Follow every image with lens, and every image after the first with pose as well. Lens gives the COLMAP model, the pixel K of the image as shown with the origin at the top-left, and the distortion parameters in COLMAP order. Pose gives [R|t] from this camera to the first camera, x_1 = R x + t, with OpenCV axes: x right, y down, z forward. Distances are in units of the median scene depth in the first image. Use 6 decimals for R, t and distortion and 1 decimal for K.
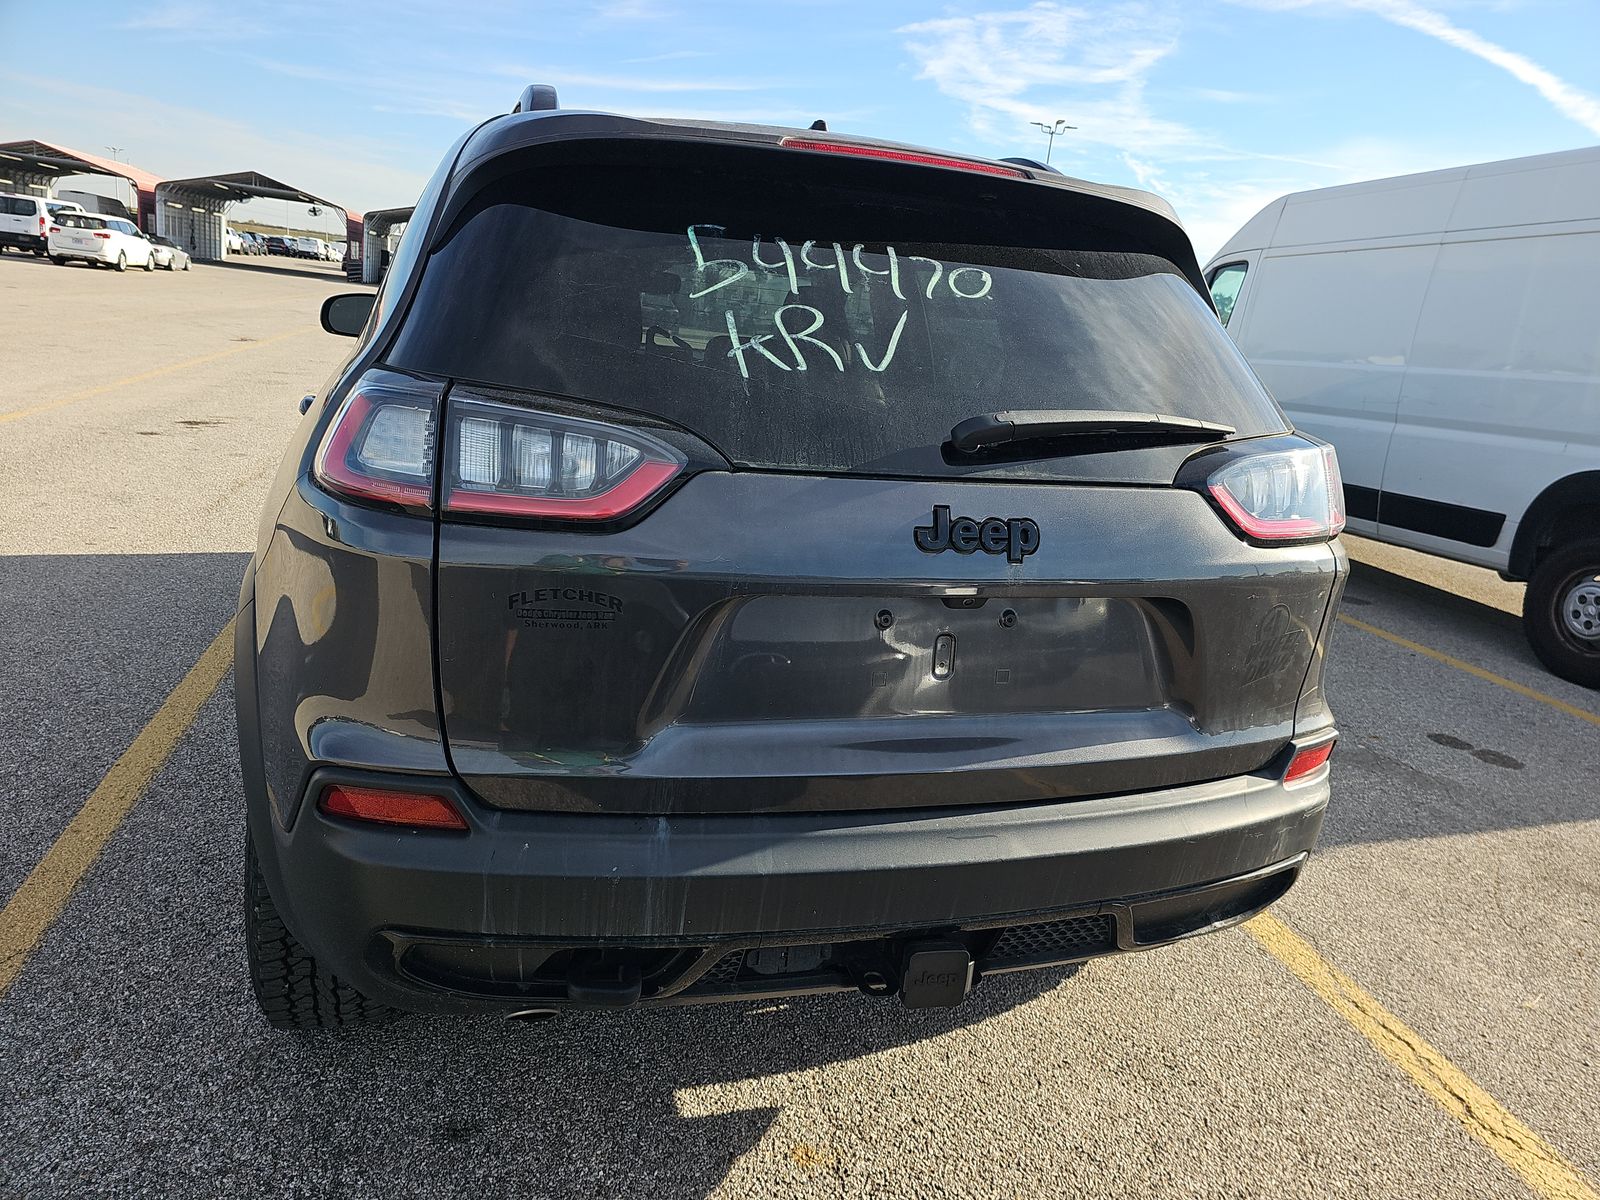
lens RADIAL K [[1073.2, 0, 800.0], [0, 1073.2, 600.0], [0, 0, 1]] dist [0.040409, -0.040320]
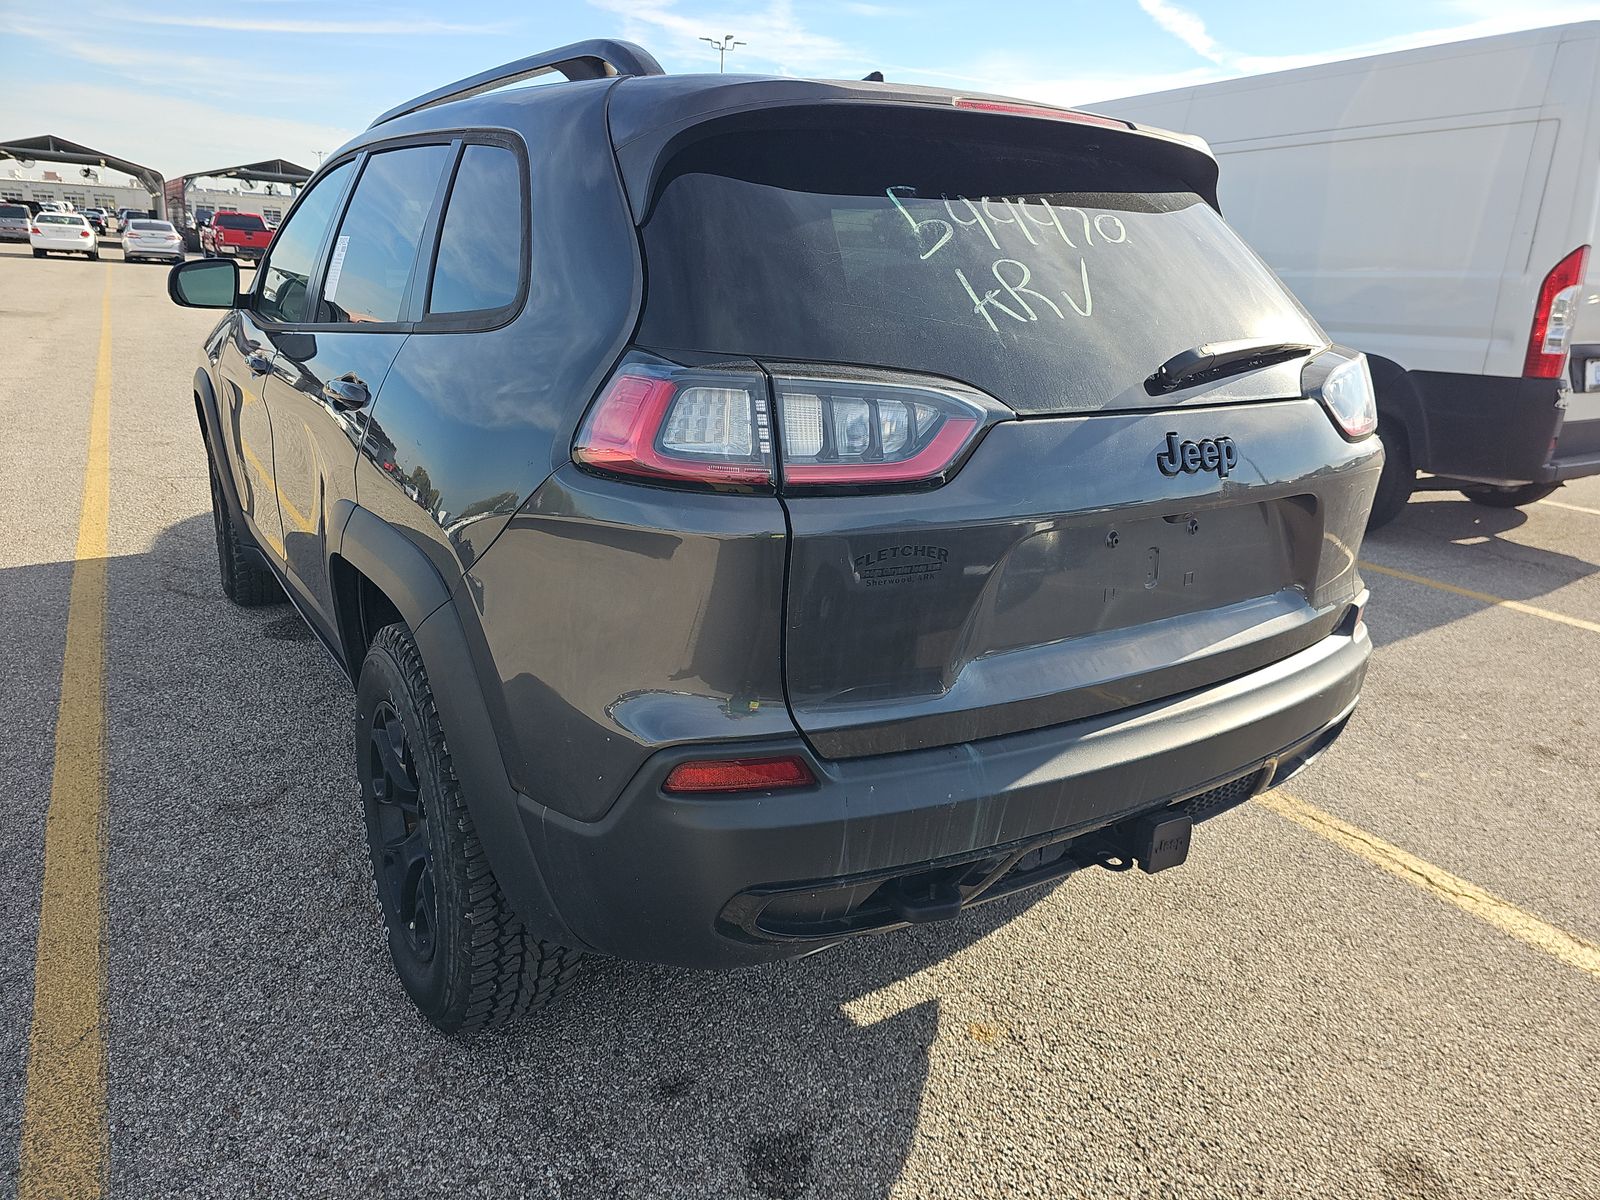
lens RADIAL K [[1073.2, 0, 800.0], [0, 1073.2, 600.0], [0, 0, 1]] dist [0.040409, -0.040320]
pose [[0.960245, -0.134038, 0.244876, -0.422376], [0.118227, 0.989900, 0.078231, -0.038095], [-0.252888, -0.046170, 0.966393, -0.004076]]
